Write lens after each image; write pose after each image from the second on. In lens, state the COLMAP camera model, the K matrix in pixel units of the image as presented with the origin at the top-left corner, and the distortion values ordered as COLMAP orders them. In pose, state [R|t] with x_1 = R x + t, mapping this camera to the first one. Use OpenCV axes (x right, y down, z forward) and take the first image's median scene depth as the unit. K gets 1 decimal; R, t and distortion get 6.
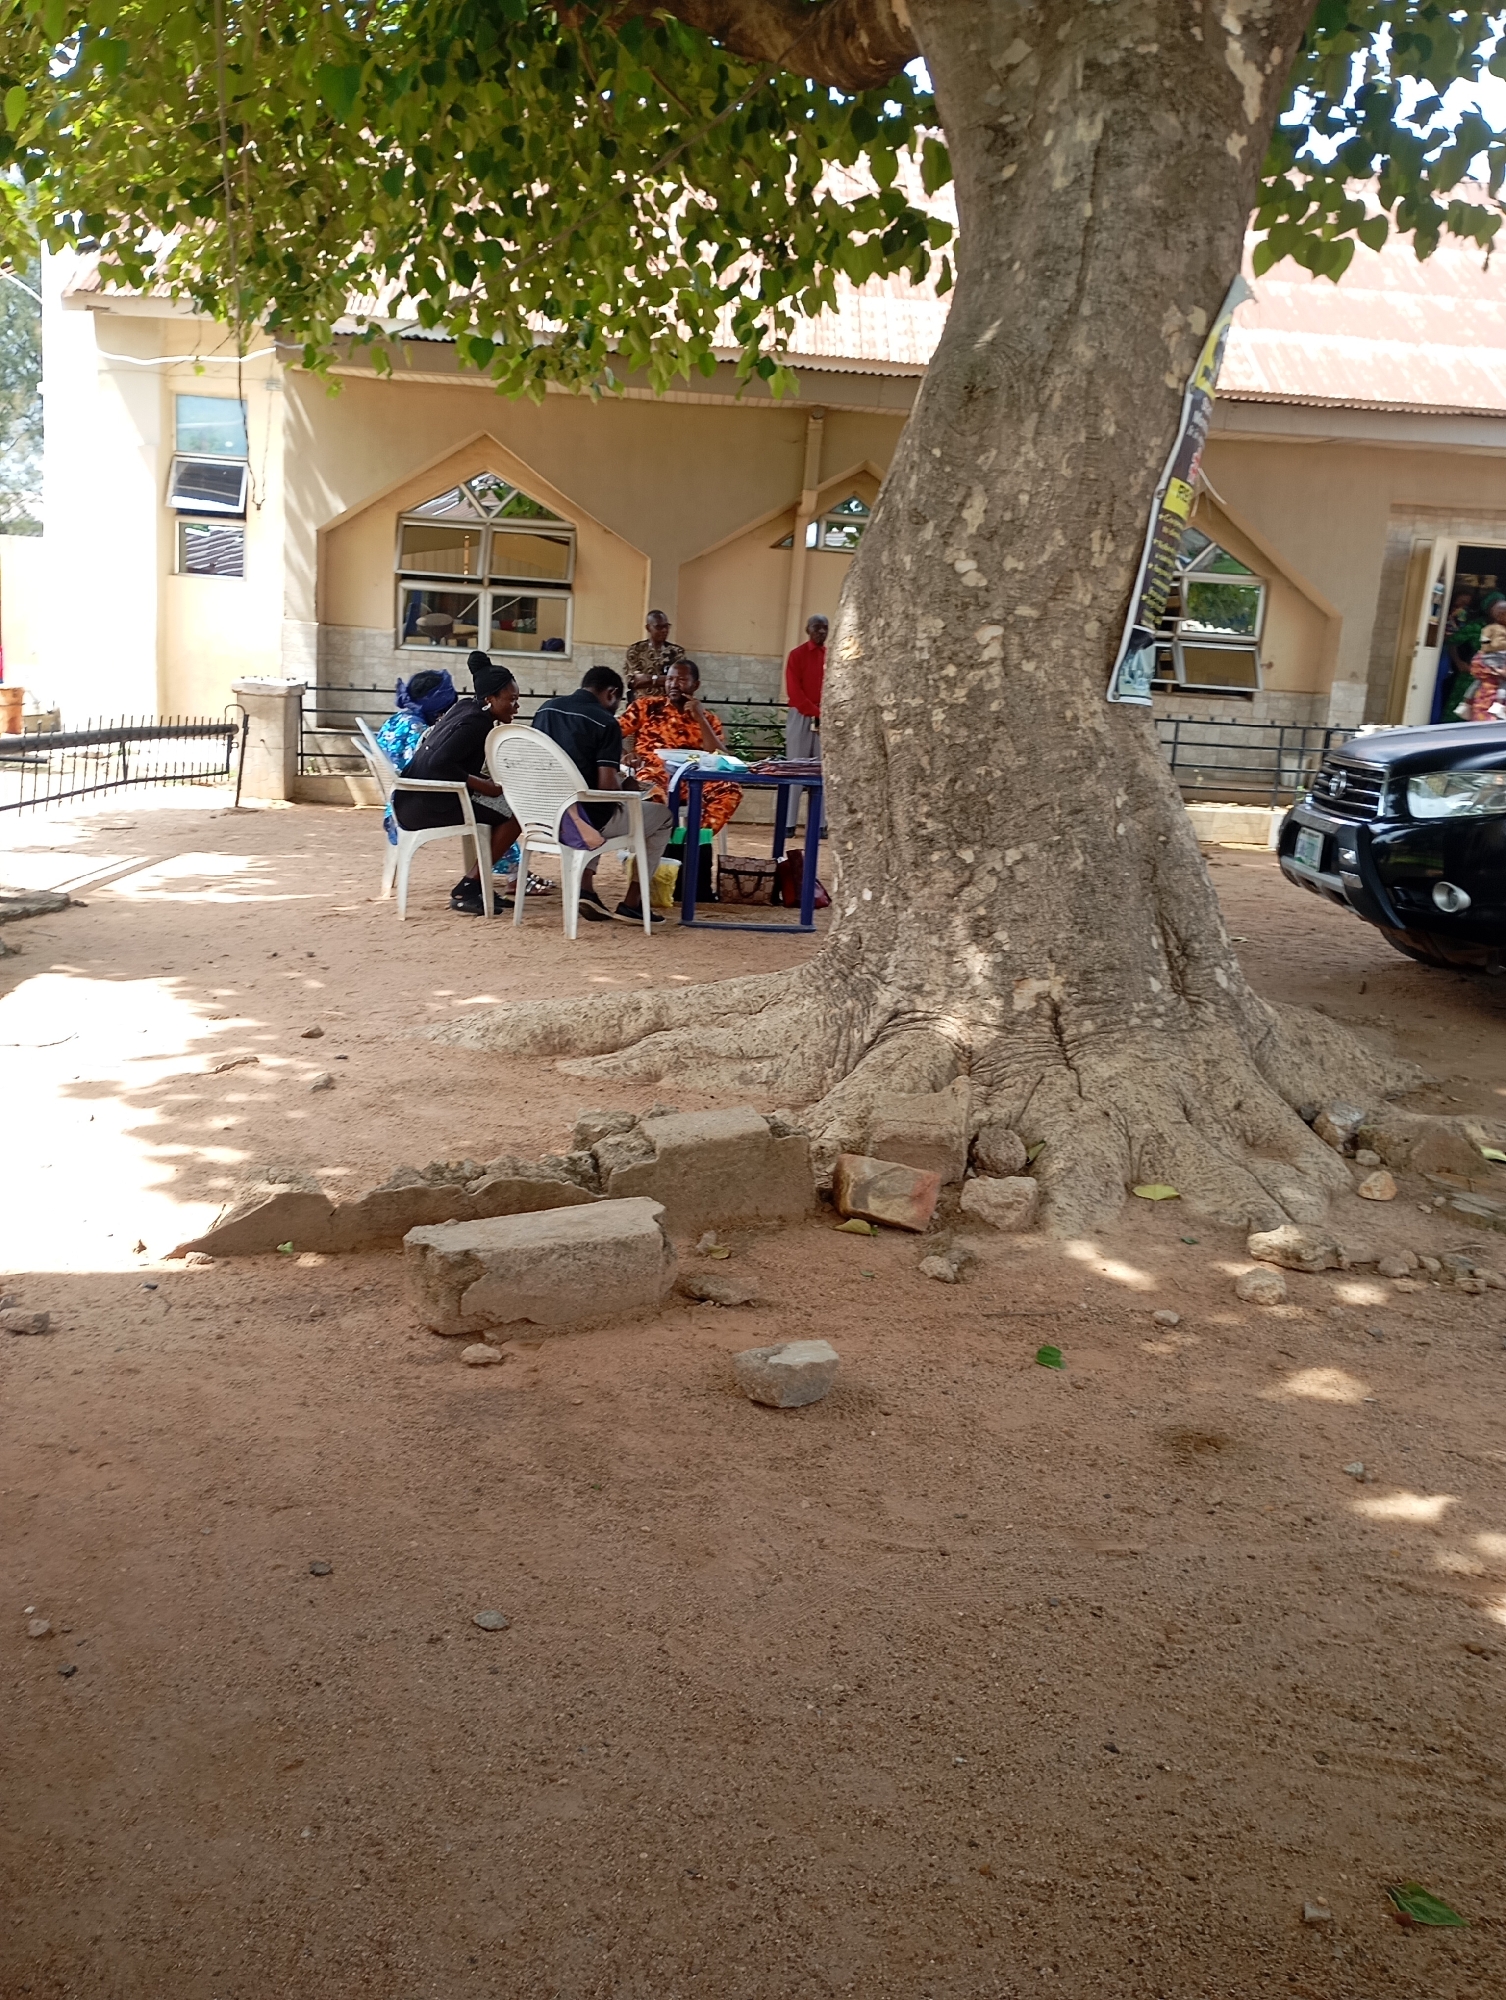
lens RADIAL K [[1638.2, 0, 751.7], [0, 1638.2, 1001.9], [0, 0, 1]] dist [-0.003855, 0.000054]
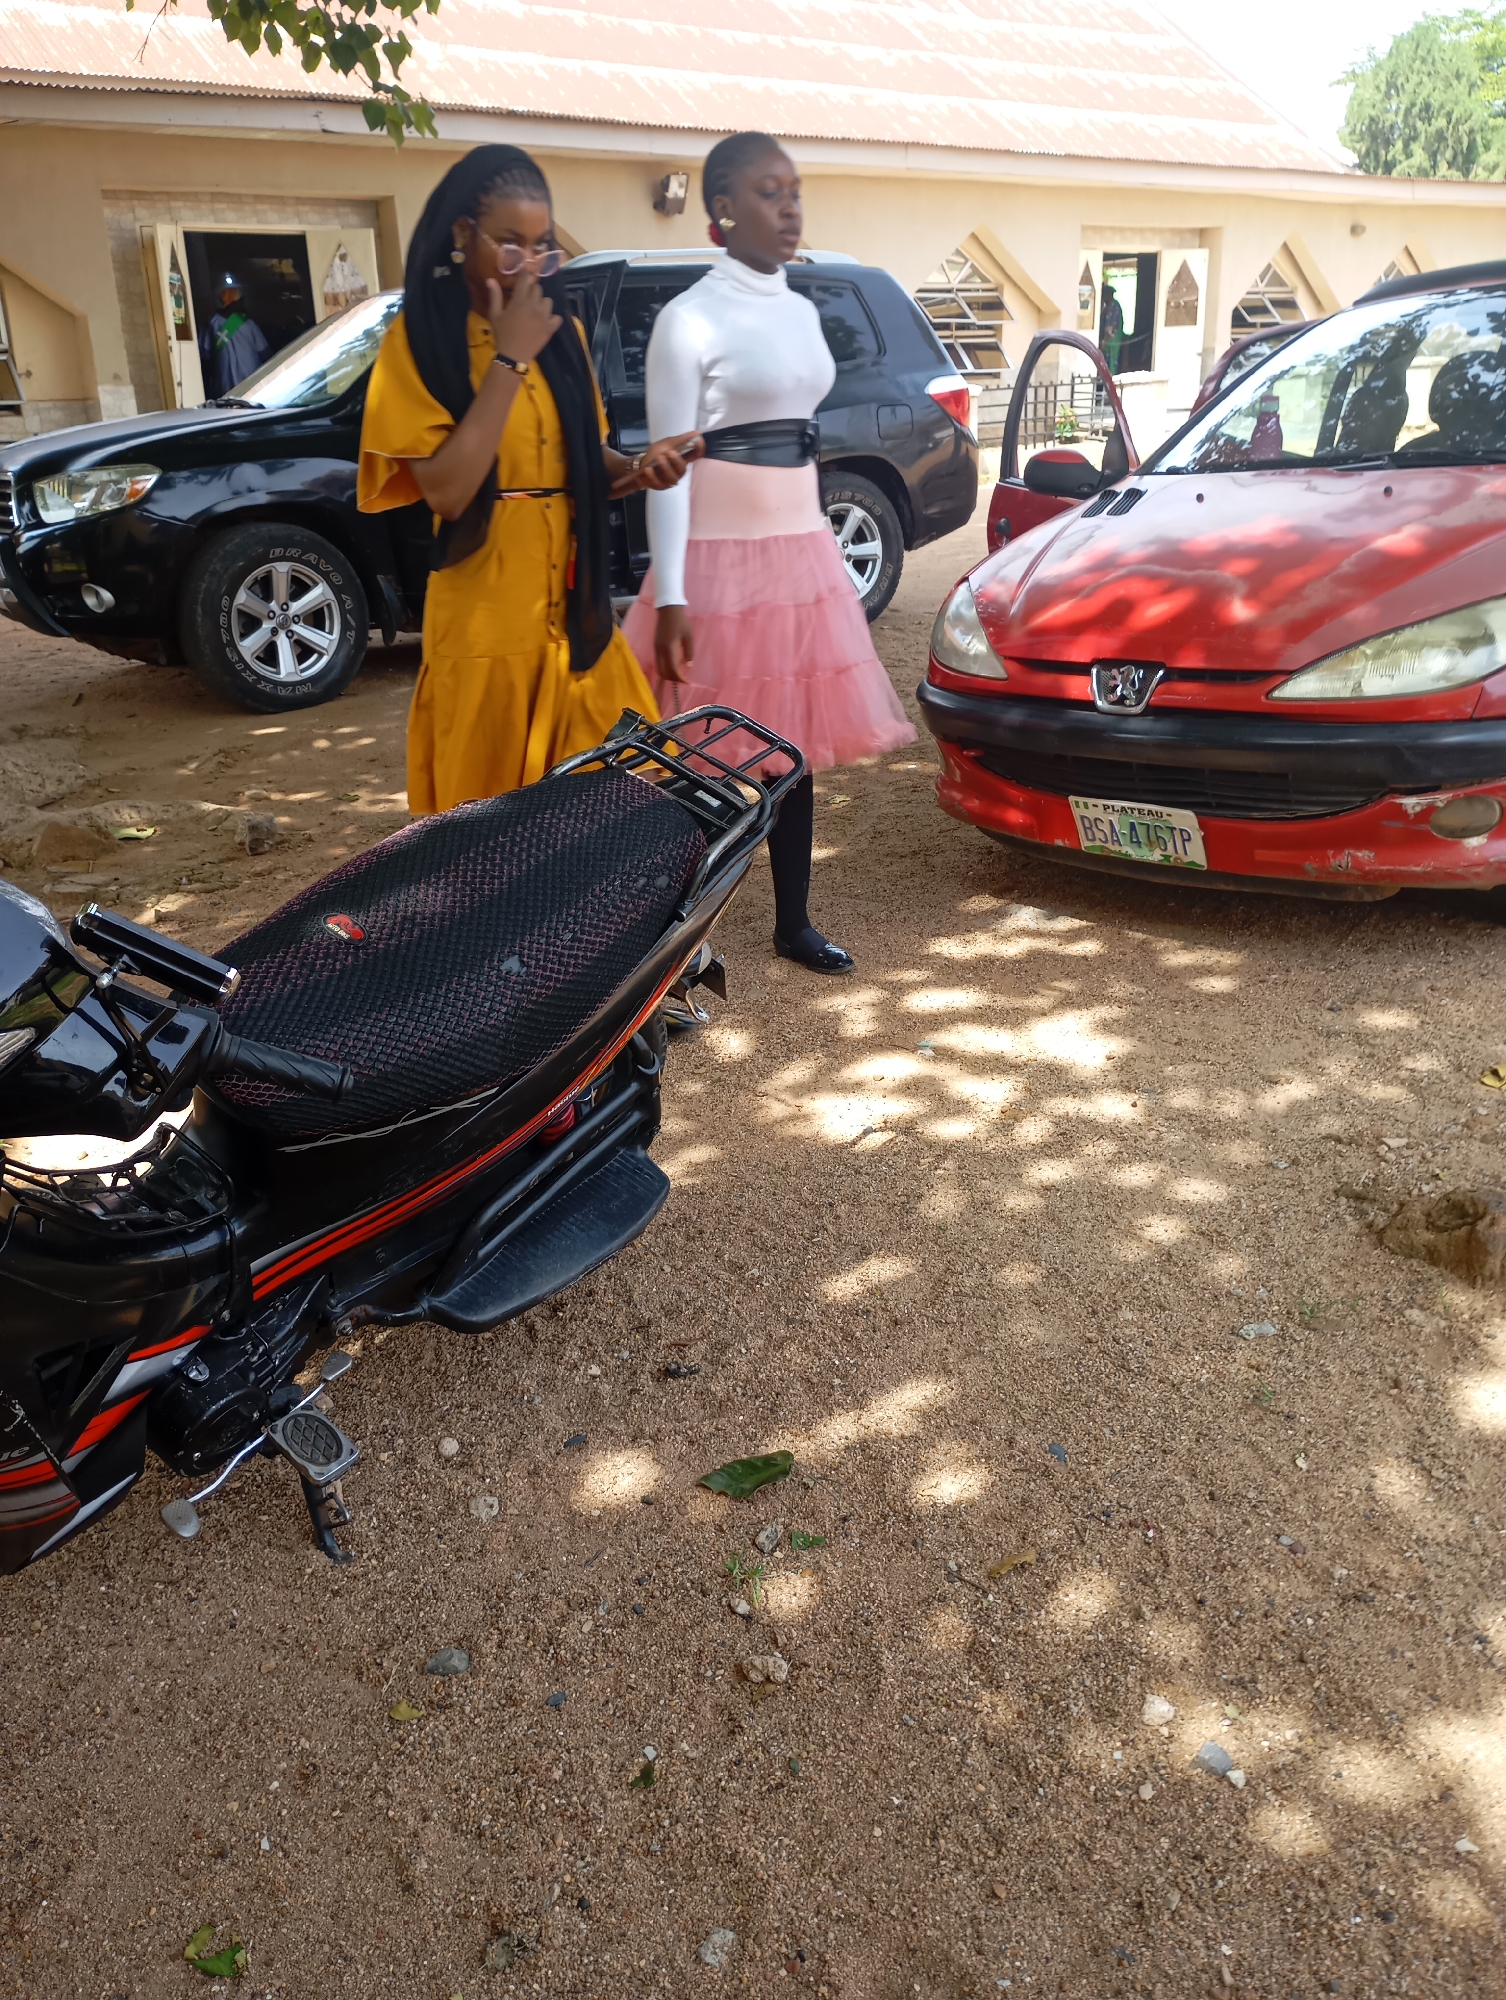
lens RADIAL K [[1638.2, 0, 754.3], [0, 1638.2, 997.7], [0, 0, 1]] dist [-0.003855, 0.000054]
pose [[0.815495, -0.283559, 0.504541, 0.081966], [0.196234, 0.955587, 0.219879, 0.015363], [-0.544482, -0.080302, 0.834920, -0.056053]]
